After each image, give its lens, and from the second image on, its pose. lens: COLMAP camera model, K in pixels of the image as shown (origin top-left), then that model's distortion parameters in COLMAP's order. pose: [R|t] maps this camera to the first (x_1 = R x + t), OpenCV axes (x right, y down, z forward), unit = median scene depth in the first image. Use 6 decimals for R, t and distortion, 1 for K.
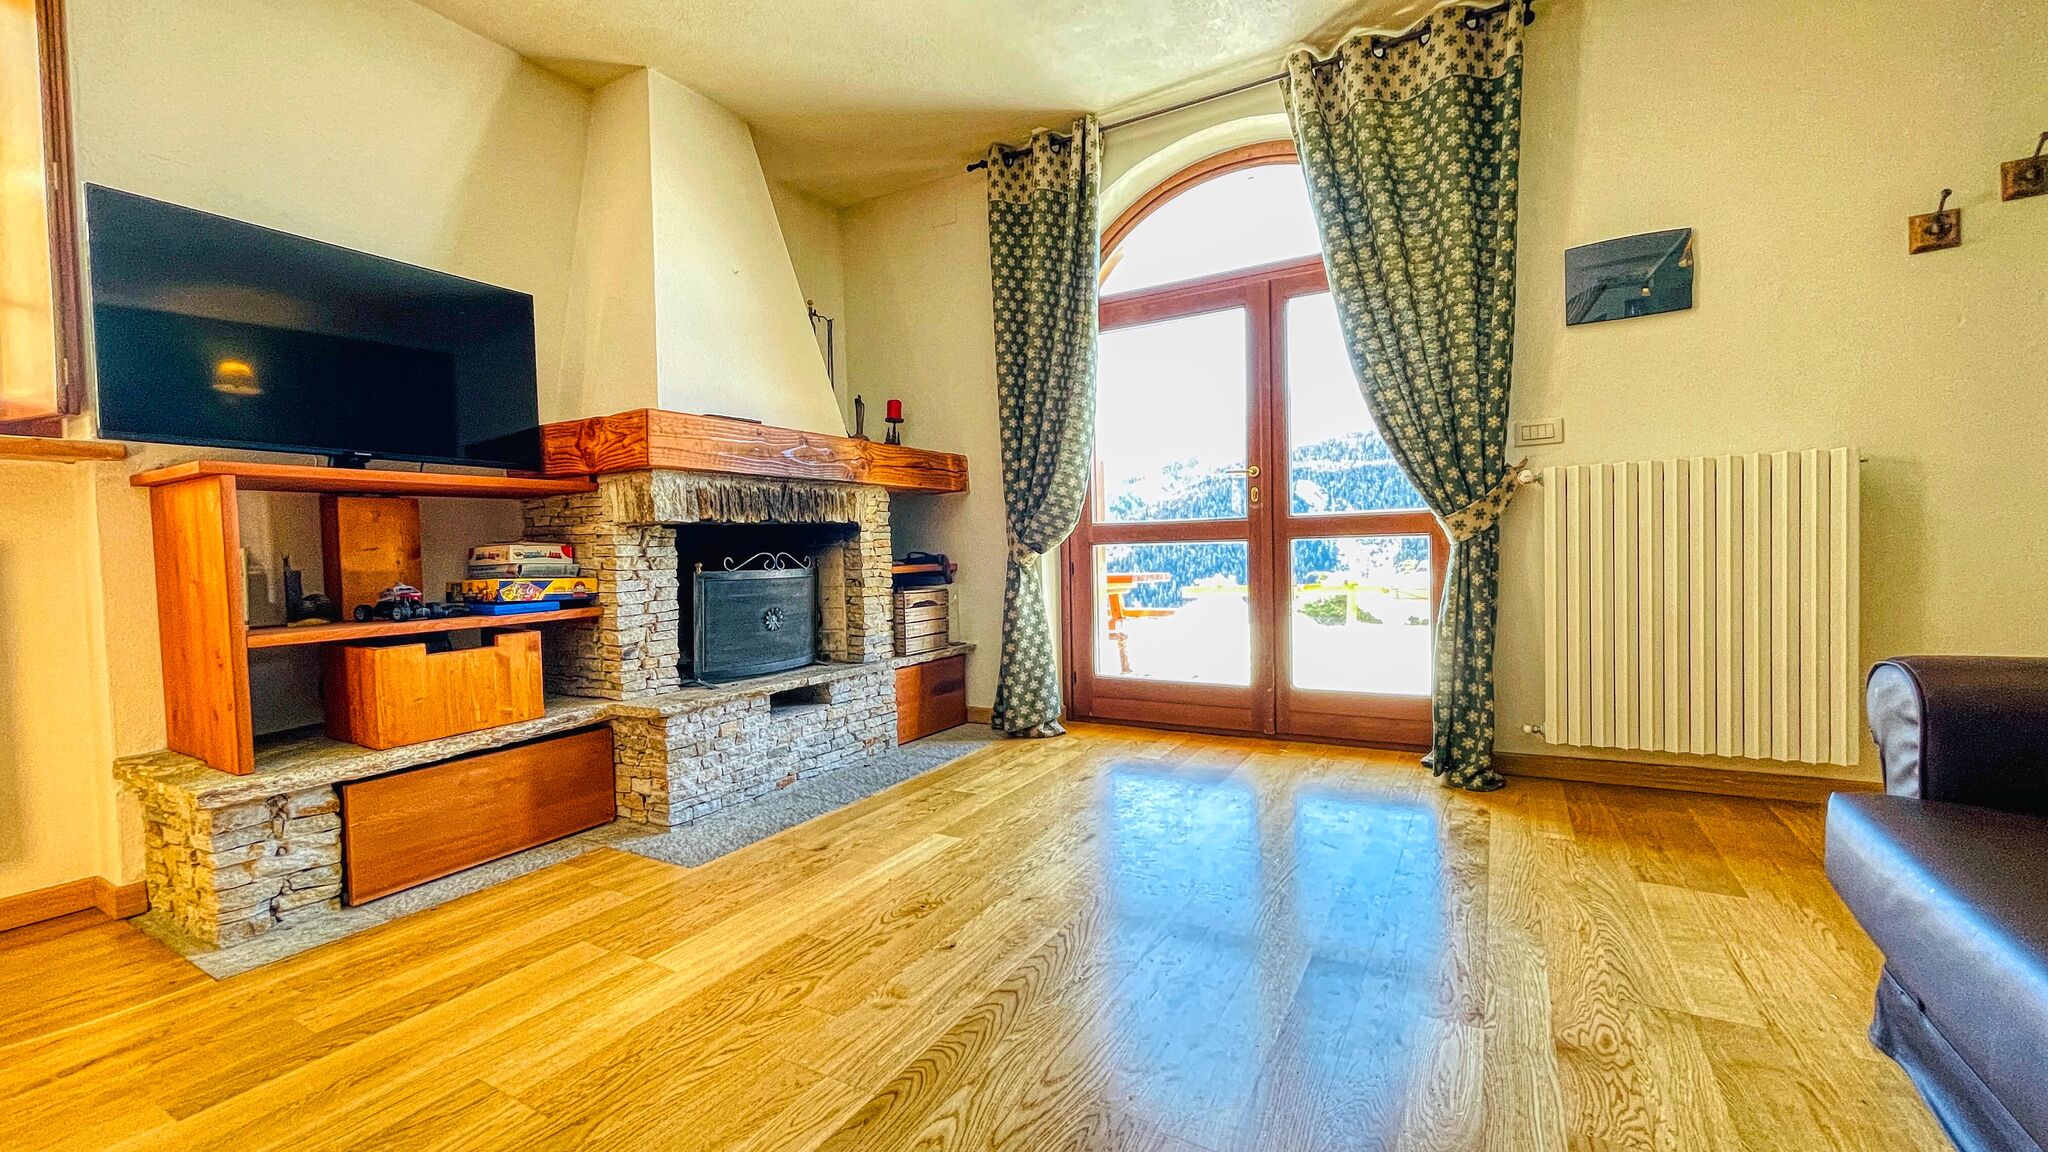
lens RADIAL K [[824.3, 0, 1022.9], [0, 824.3, 578.8], [0, 0, 1]] dist [0.001184, -0.000388]
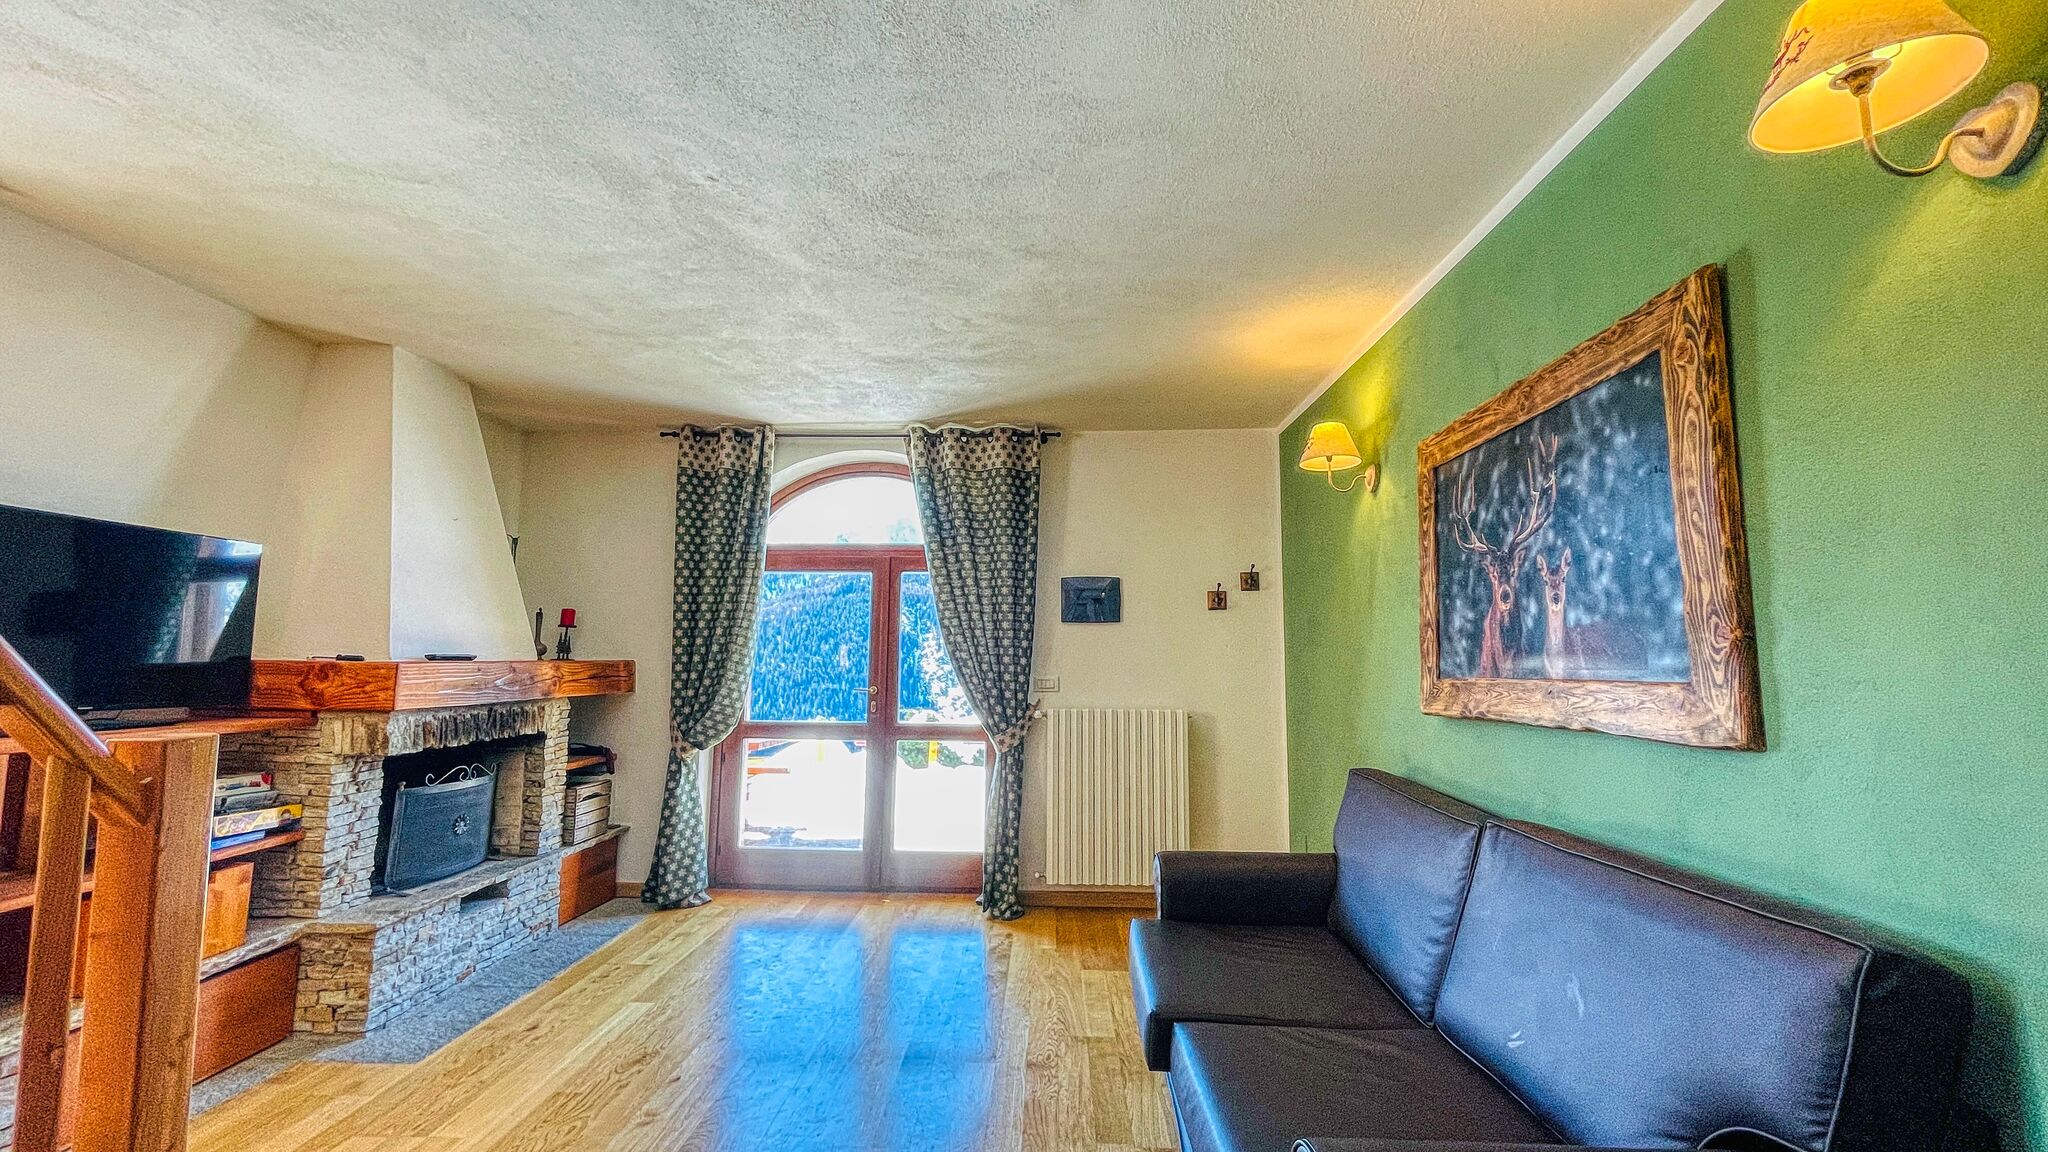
lens RADIAL K [[824.3, 0, 1022.8], [0, 824.3, 575.7], [0, 0, 1]] dist [0.001184, -0.000388]
pose [[0.882367, 0.086772, 0.462493, -0.190741], [-0.020111, 0.988907, -0.147170, -0.151590], [-0.470132, 0.120557, 0.874324, -0.434809]]
